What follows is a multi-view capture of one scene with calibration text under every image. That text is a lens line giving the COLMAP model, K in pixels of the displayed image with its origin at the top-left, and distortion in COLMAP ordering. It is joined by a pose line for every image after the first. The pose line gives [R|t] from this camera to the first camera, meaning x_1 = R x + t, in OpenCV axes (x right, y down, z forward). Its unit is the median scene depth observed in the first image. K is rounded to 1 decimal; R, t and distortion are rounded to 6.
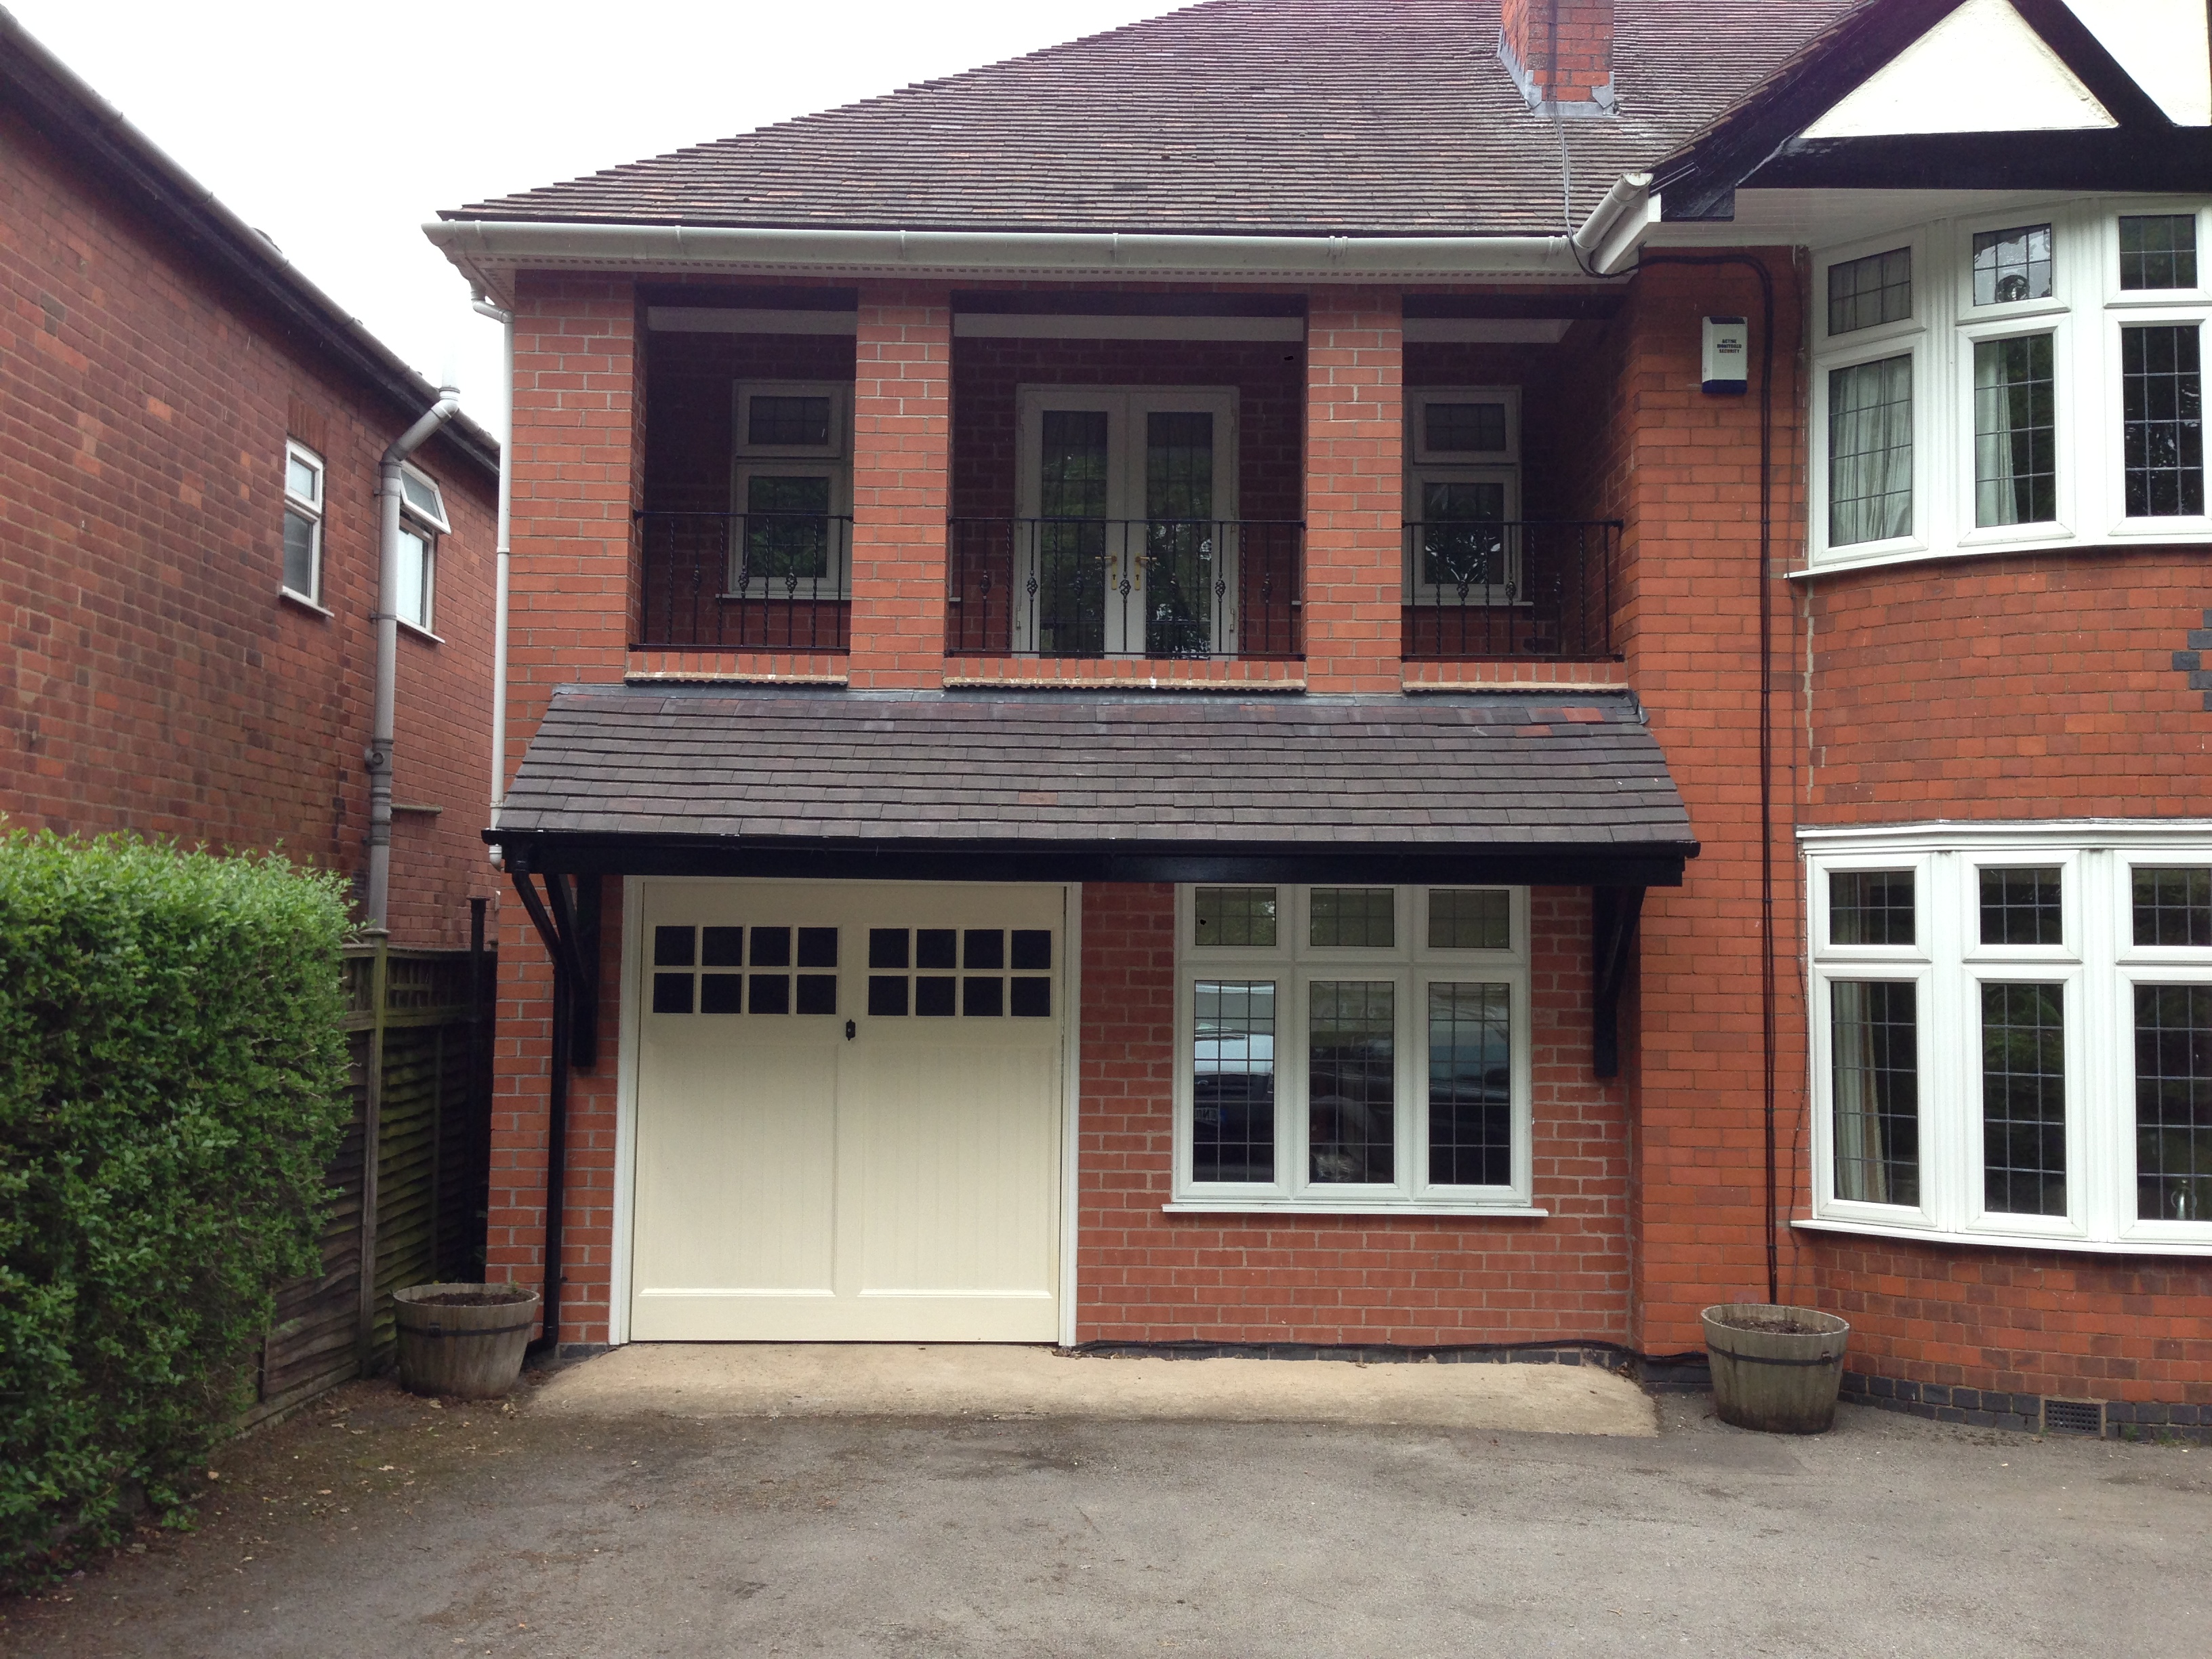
lens RADIAL K [[2019.9, 0, 1094.1], [0, 2019.9, 834.9], [0, 0, 1]] dist [0.141806, -0.235226]
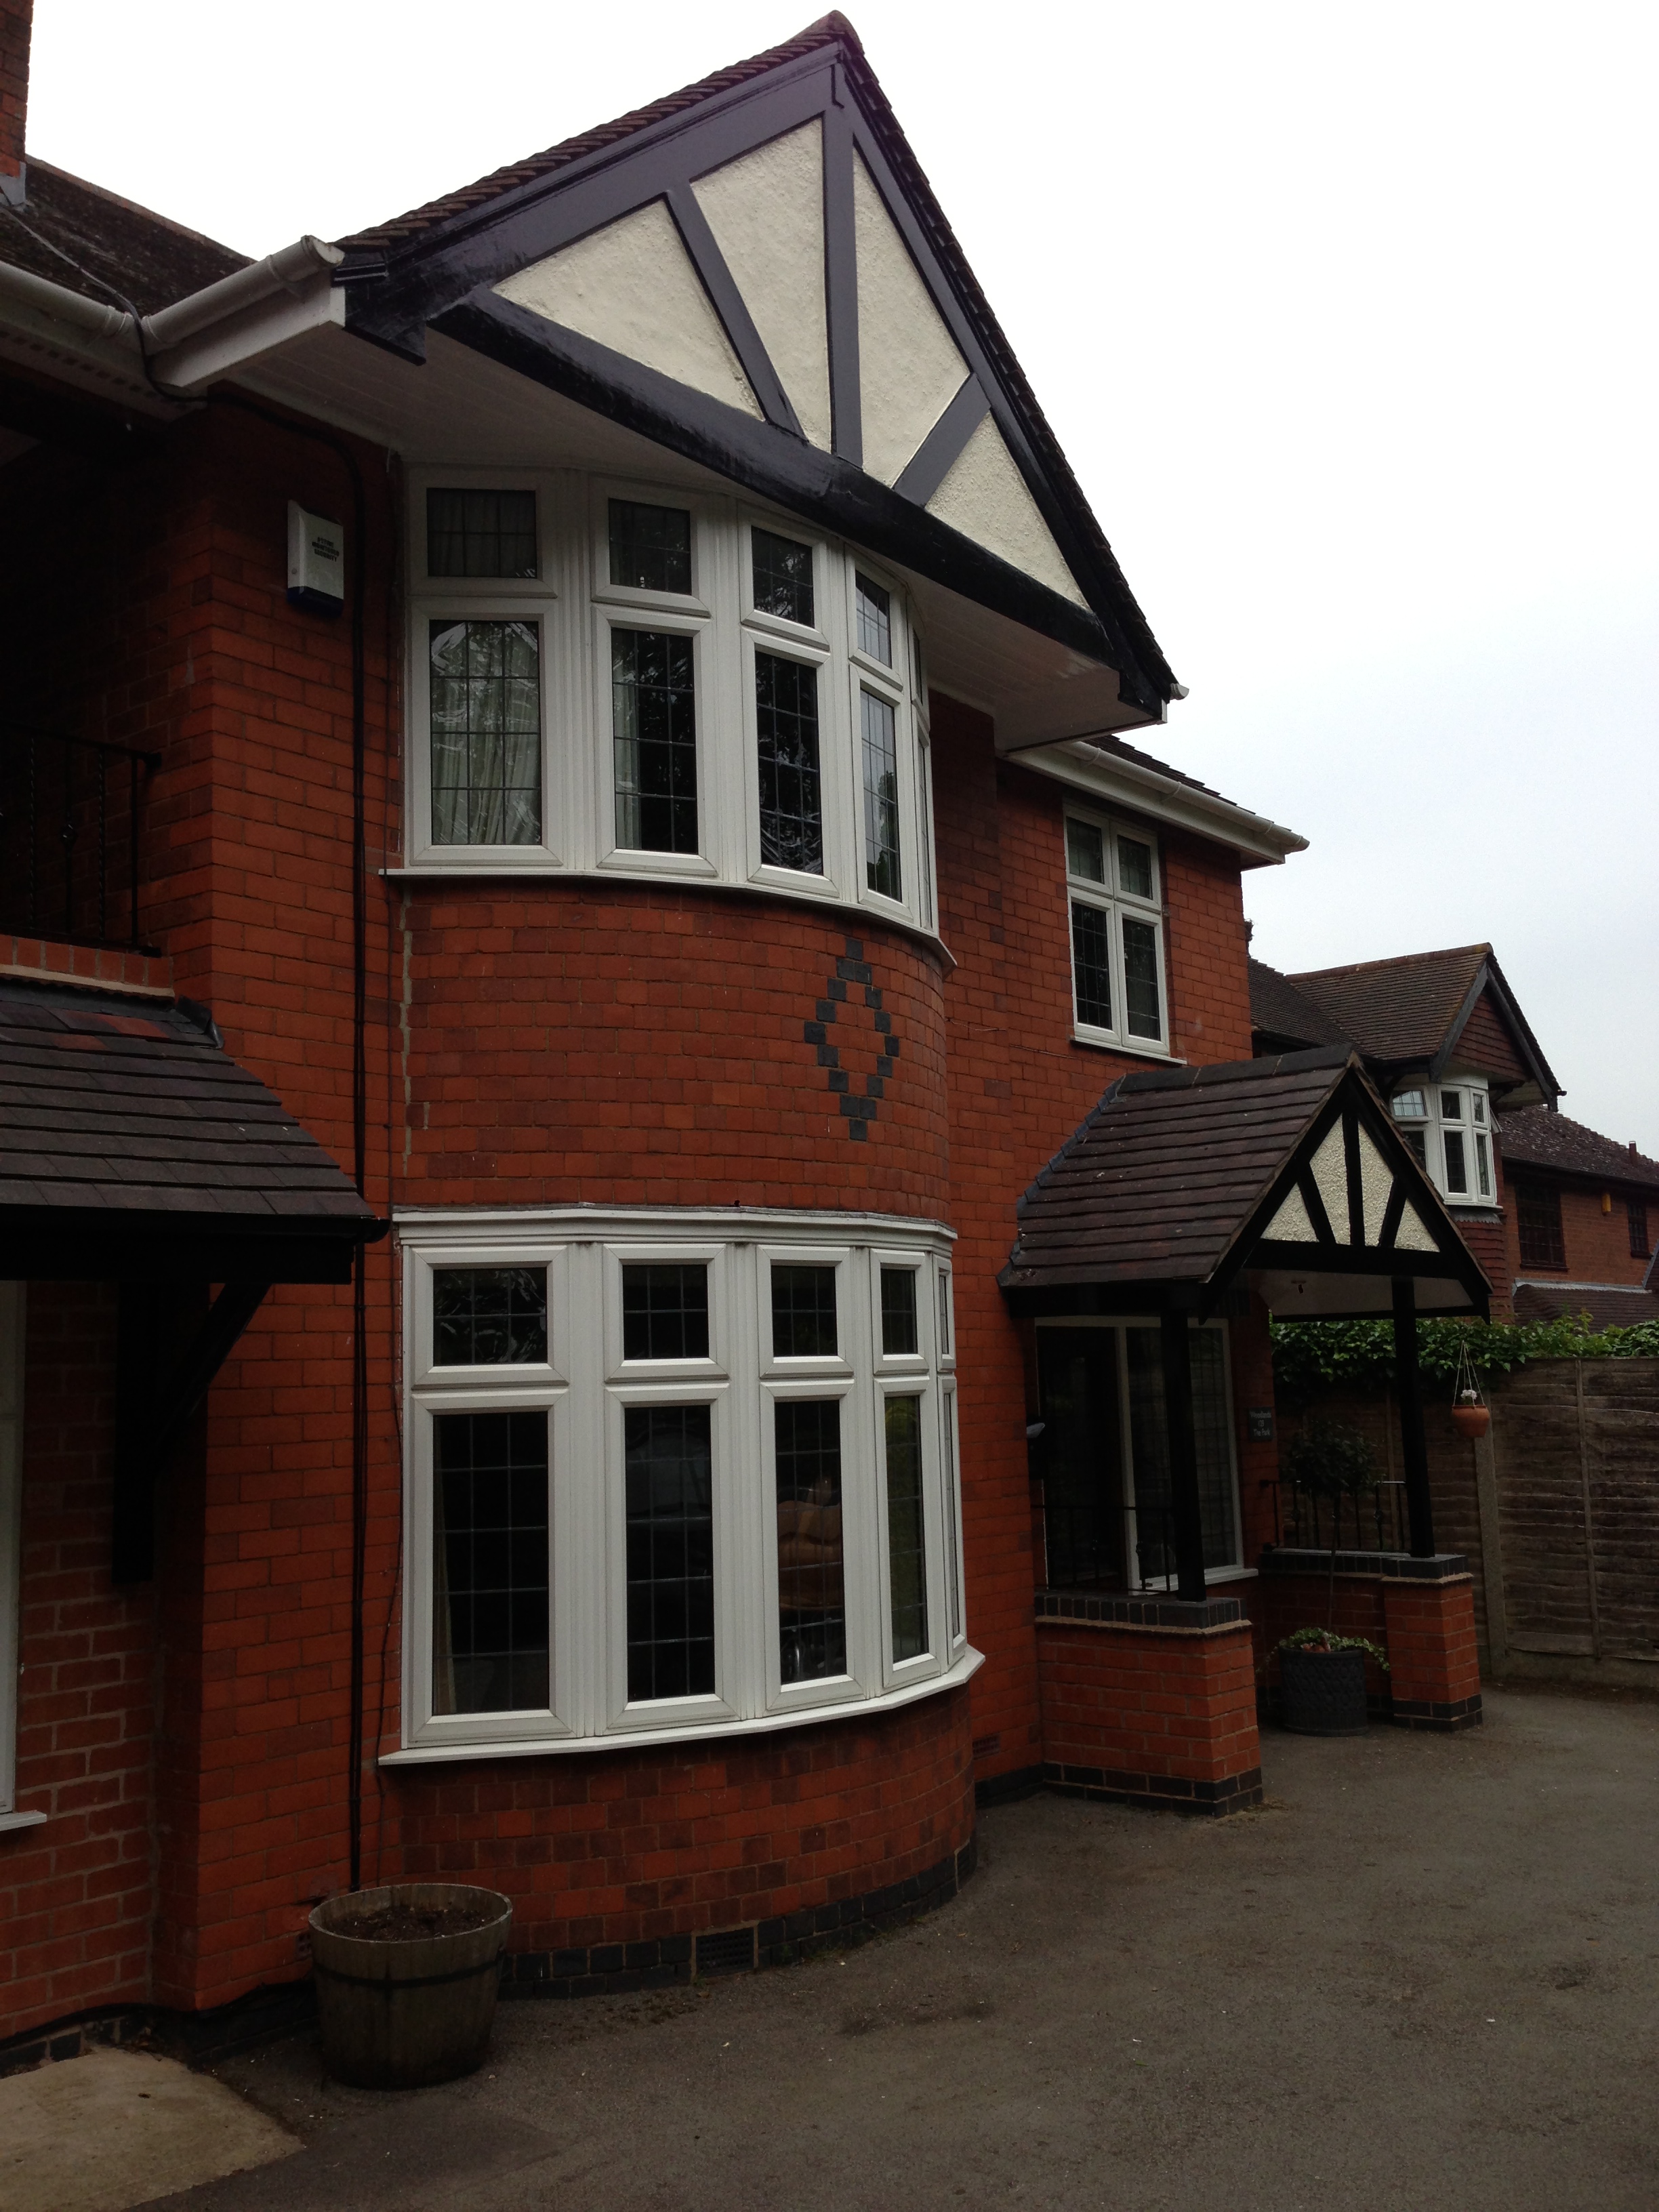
lens RADIAL K [[2019.9, 0, 833.0], [0, 2019.9, 1108.3], [0, 0, 1]] dist [0.141806, -0.235226]
pose [[0.624124, 0.074290, 0.777785, -0.134081], [-0.014659, 0.996408, -0.083409, 0.019625], [-0.781188, 0.040656, 0.622971, 0.418034]]
